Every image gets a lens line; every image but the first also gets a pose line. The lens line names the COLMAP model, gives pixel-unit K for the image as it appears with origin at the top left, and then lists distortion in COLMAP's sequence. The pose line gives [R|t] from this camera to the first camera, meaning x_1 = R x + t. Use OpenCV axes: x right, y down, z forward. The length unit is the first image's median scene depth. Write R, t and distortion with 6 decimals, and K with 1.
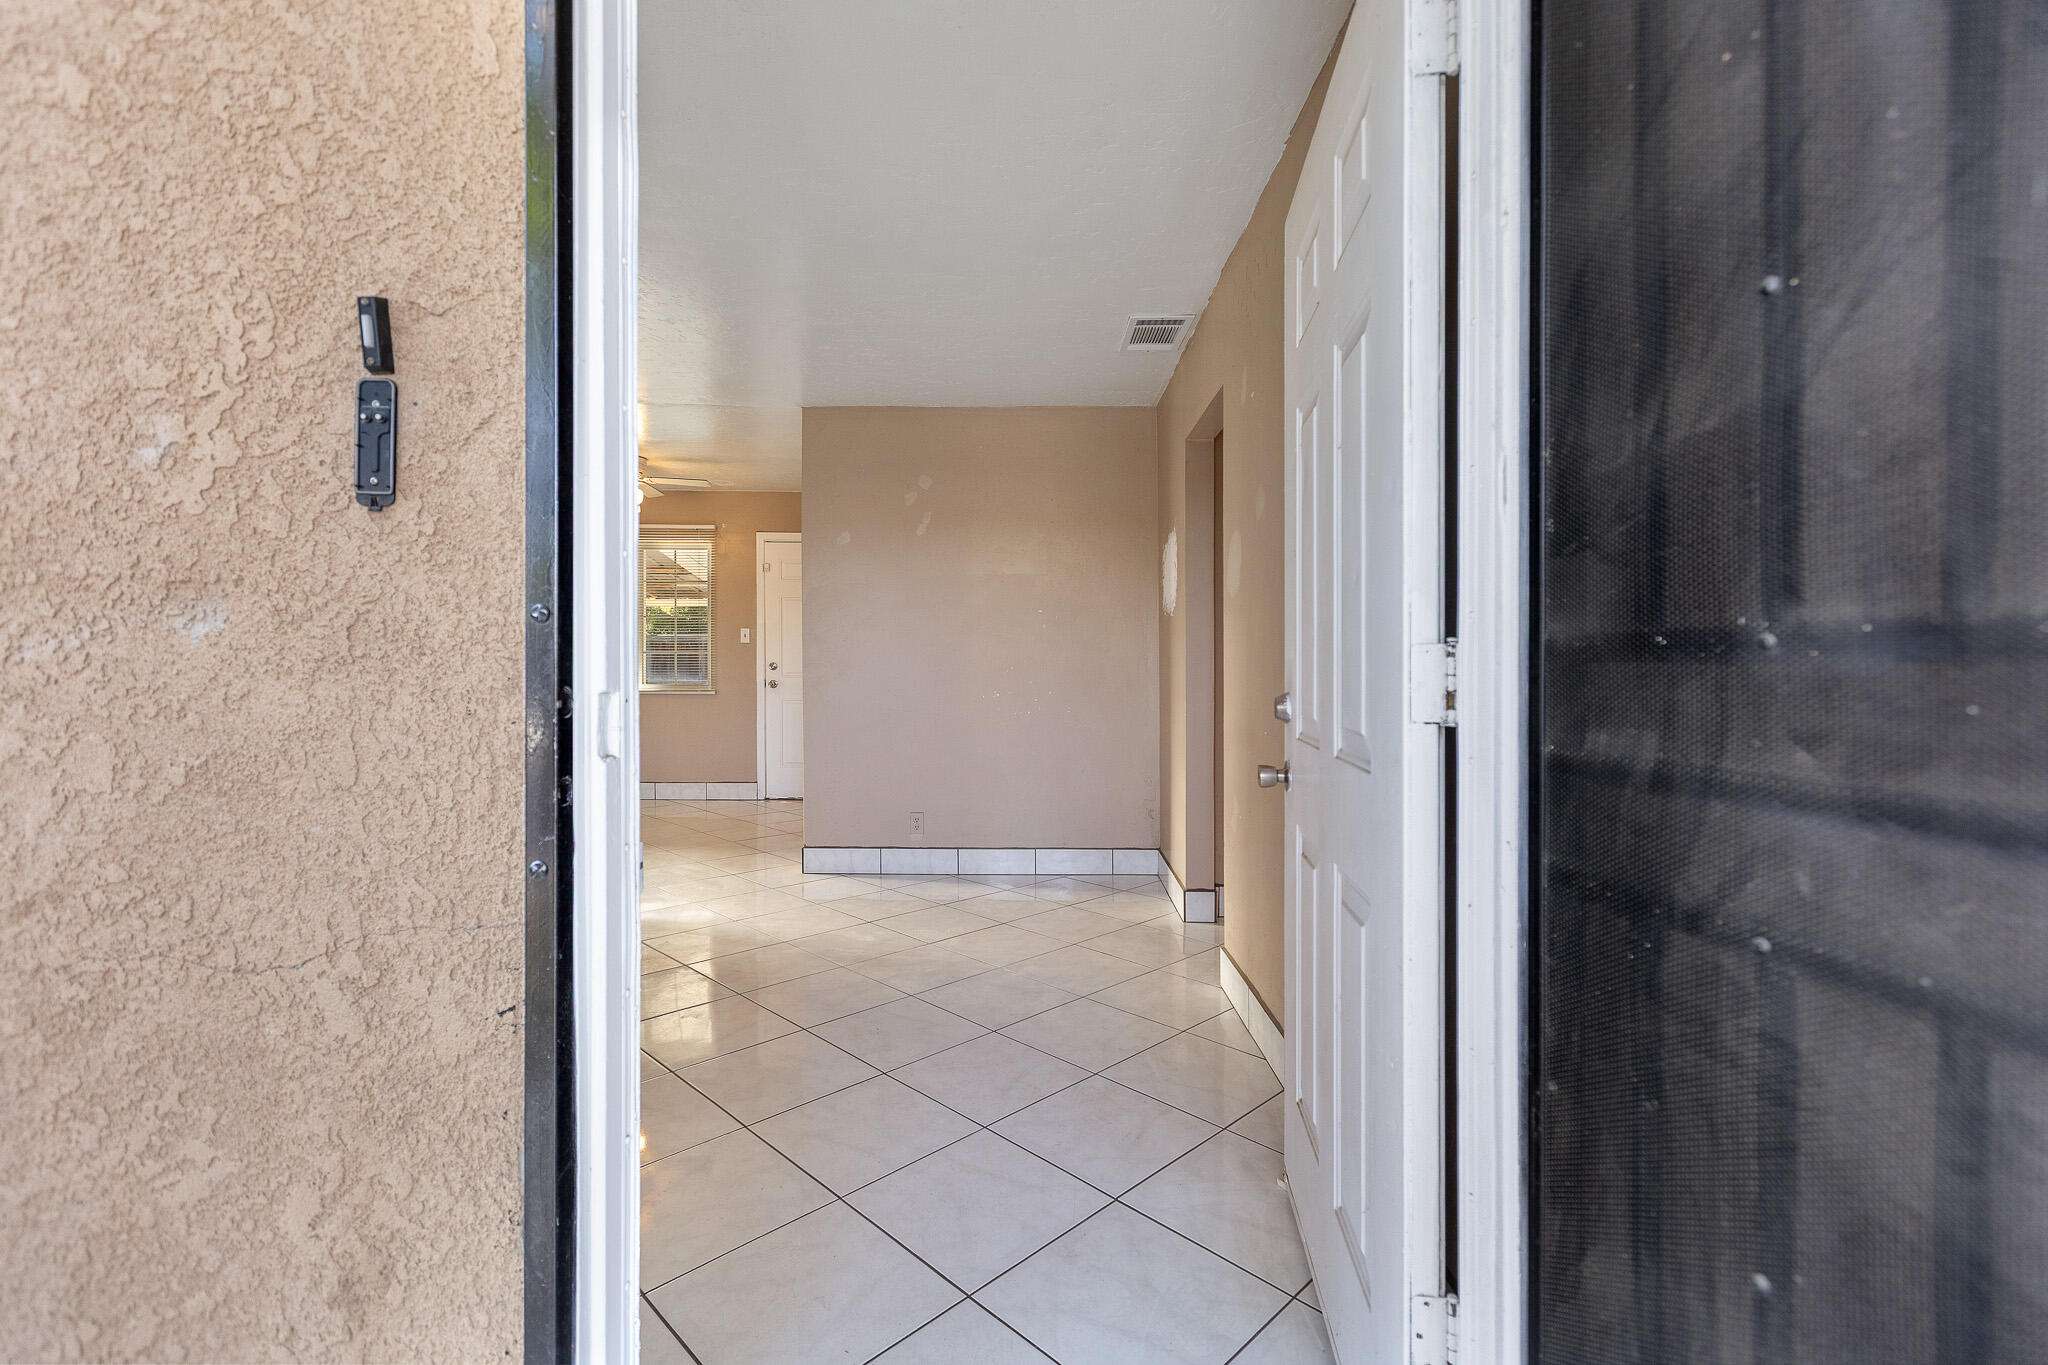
lens RADIAL K [[958.0, 0, 1027.3], [0, 958.0, 660.4], [0, 0, 1]] dist [-0.000298, -0.000013]
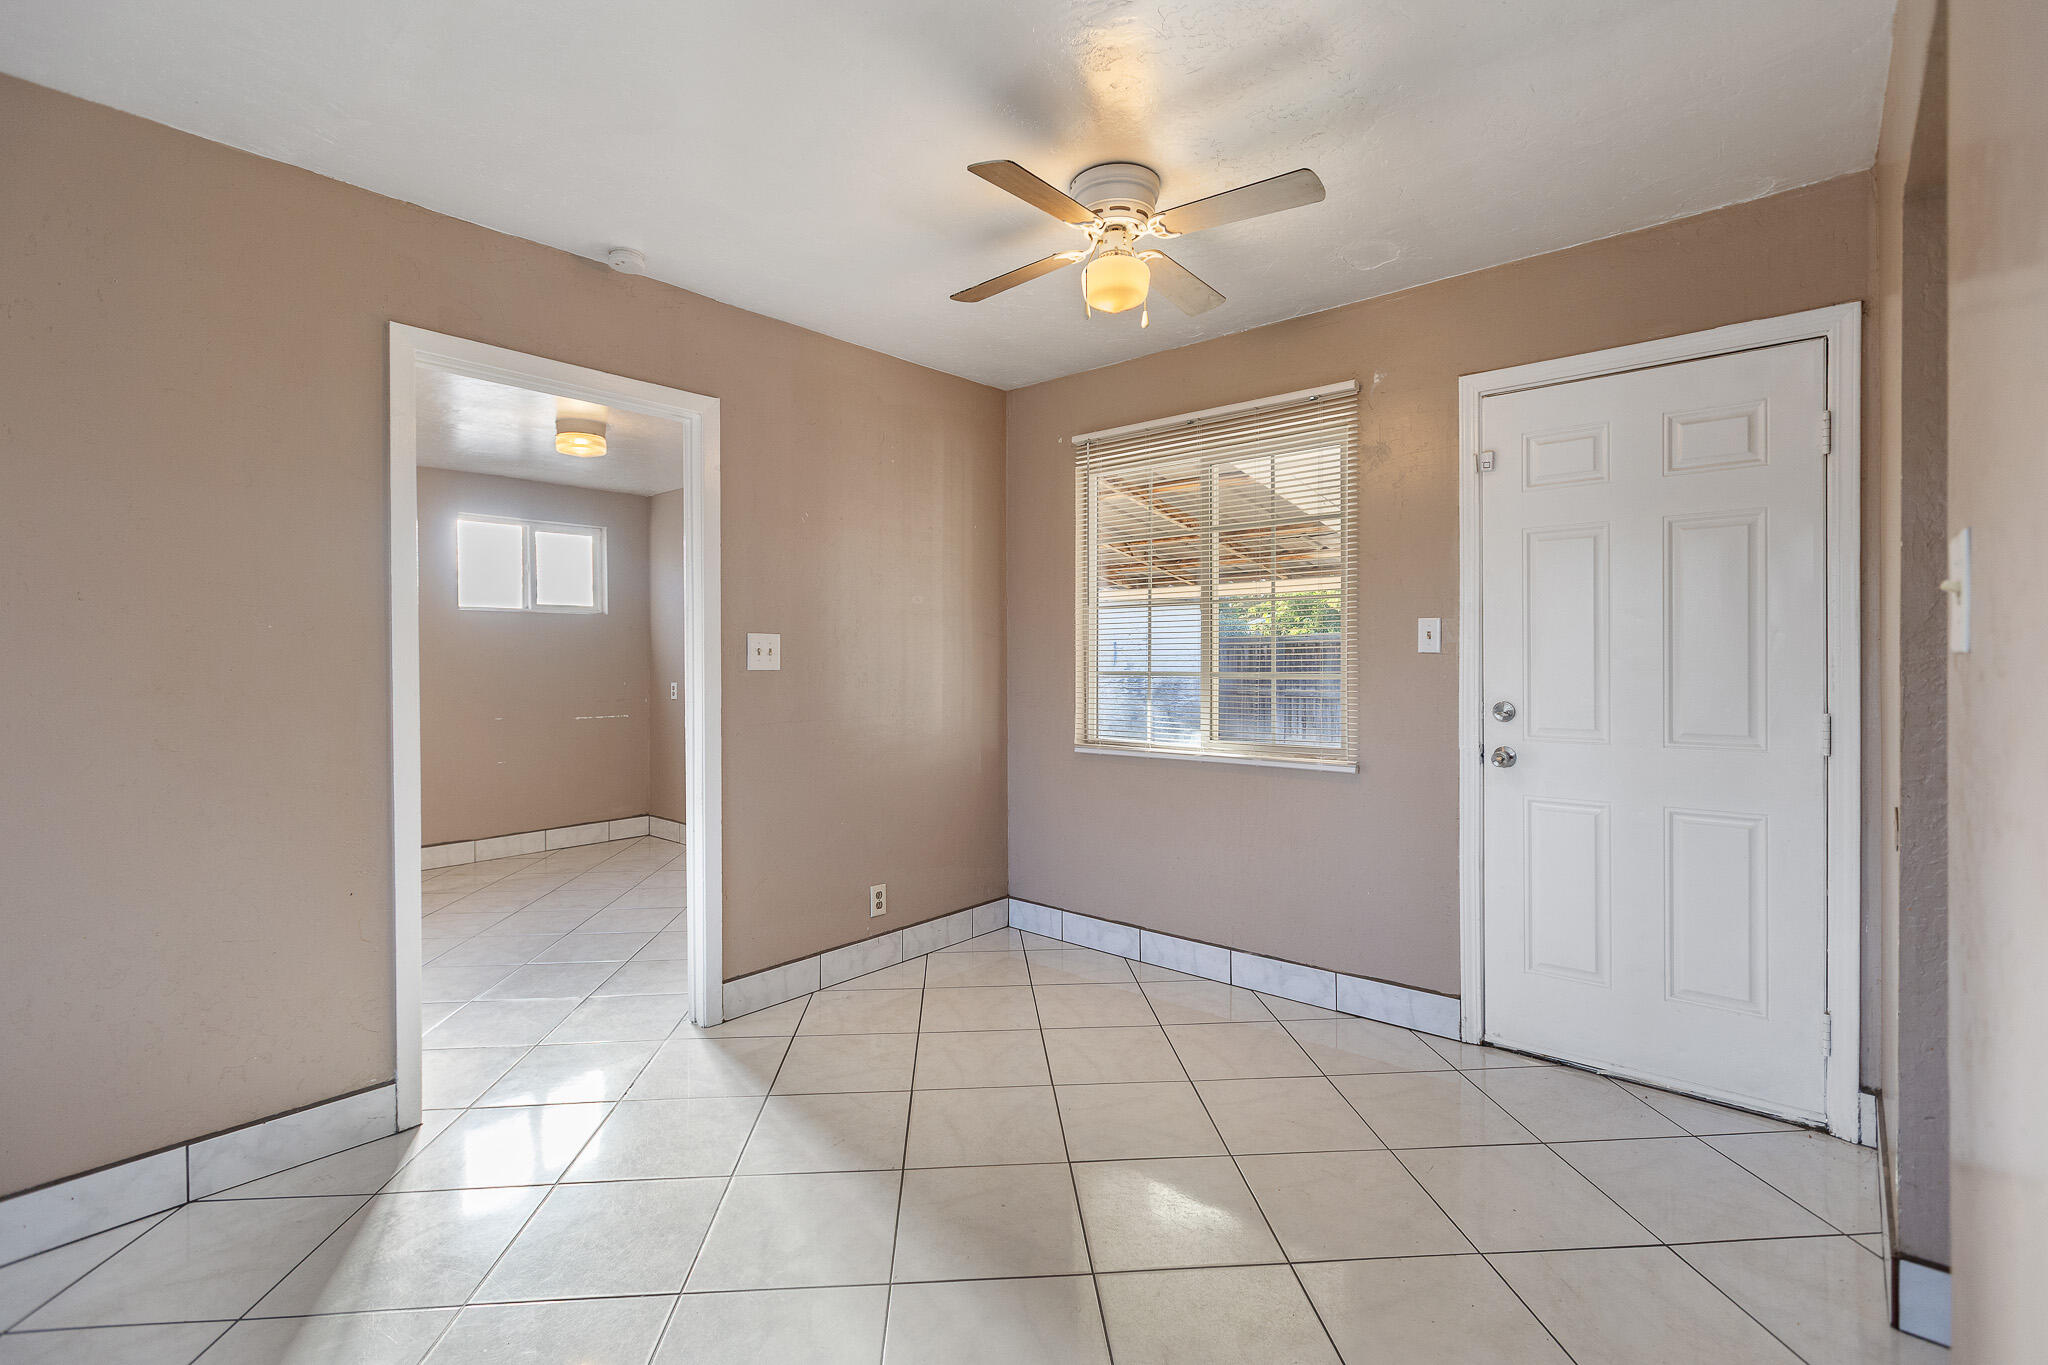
lens RADIAL K [[905.5, 0, 1027.6], [0, 905.5, 666.1], [0, 0, 1]] dist [0.001716, 0.000051]
pose [[0.755150, 0.002716, -0.655546, -0.237652], [0.002574, 0.999971, 0.007108, -0.022014], [0.655546, -0.007055, 0.755122, 0.830001]]
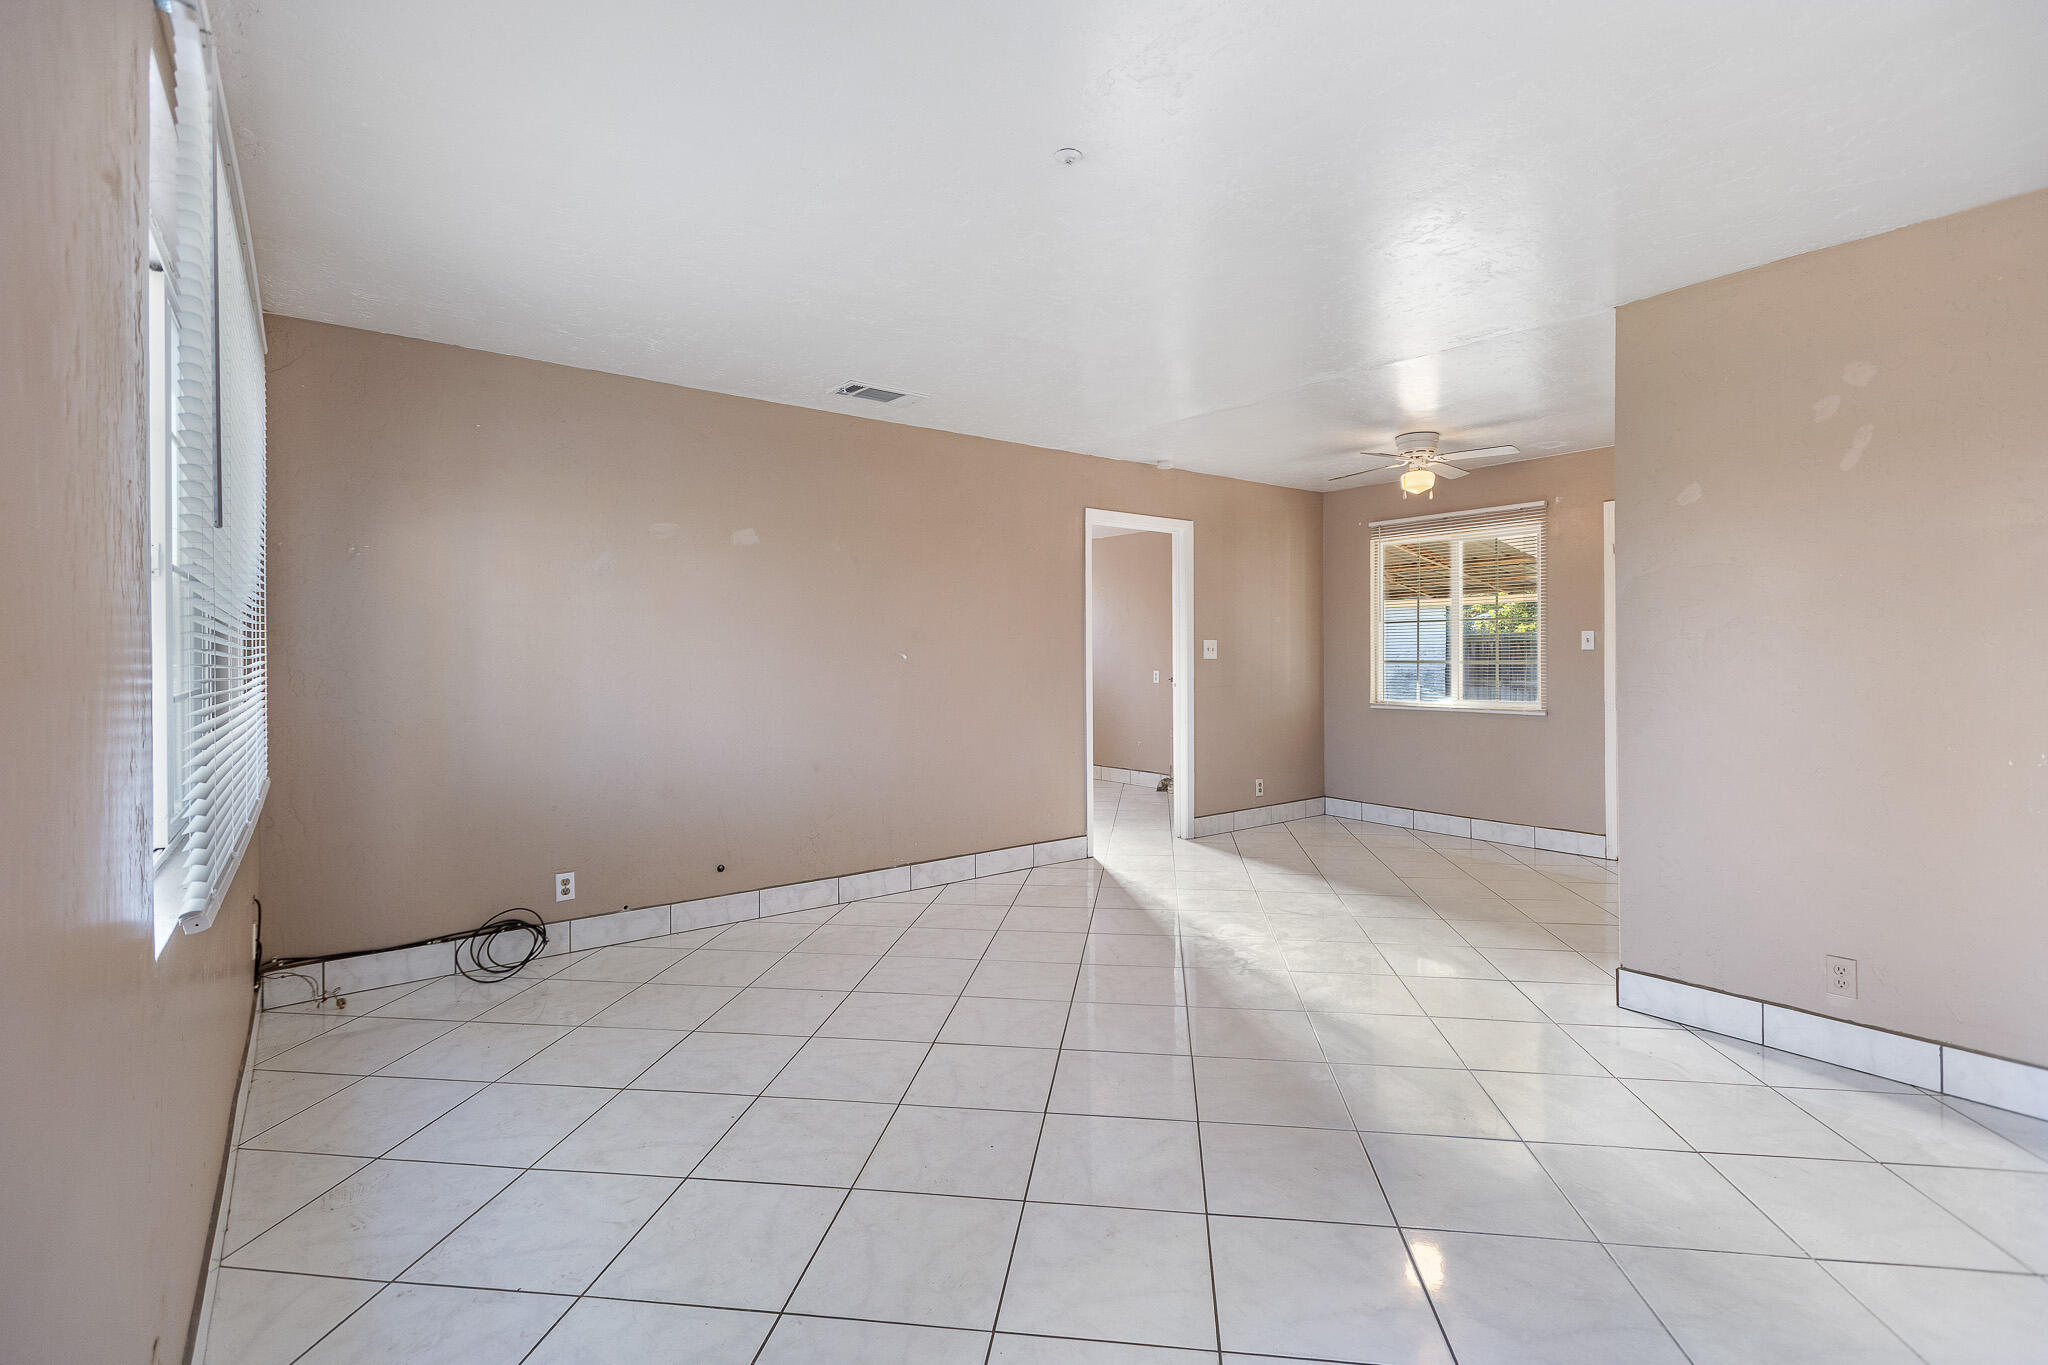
lens RADIAL K [[920.5, 0, 1030.0], [0, 920.5, 650.4], [0, 0, 1]] dist [-0.001323, -0.000168]
pose [[0.604100, -0.004444, -0.796896, 0.028950], [0.002146, 0.999990, -0.003950, -0.022142], [0.796905, 0.000676, 0.604104, 0.285798]]
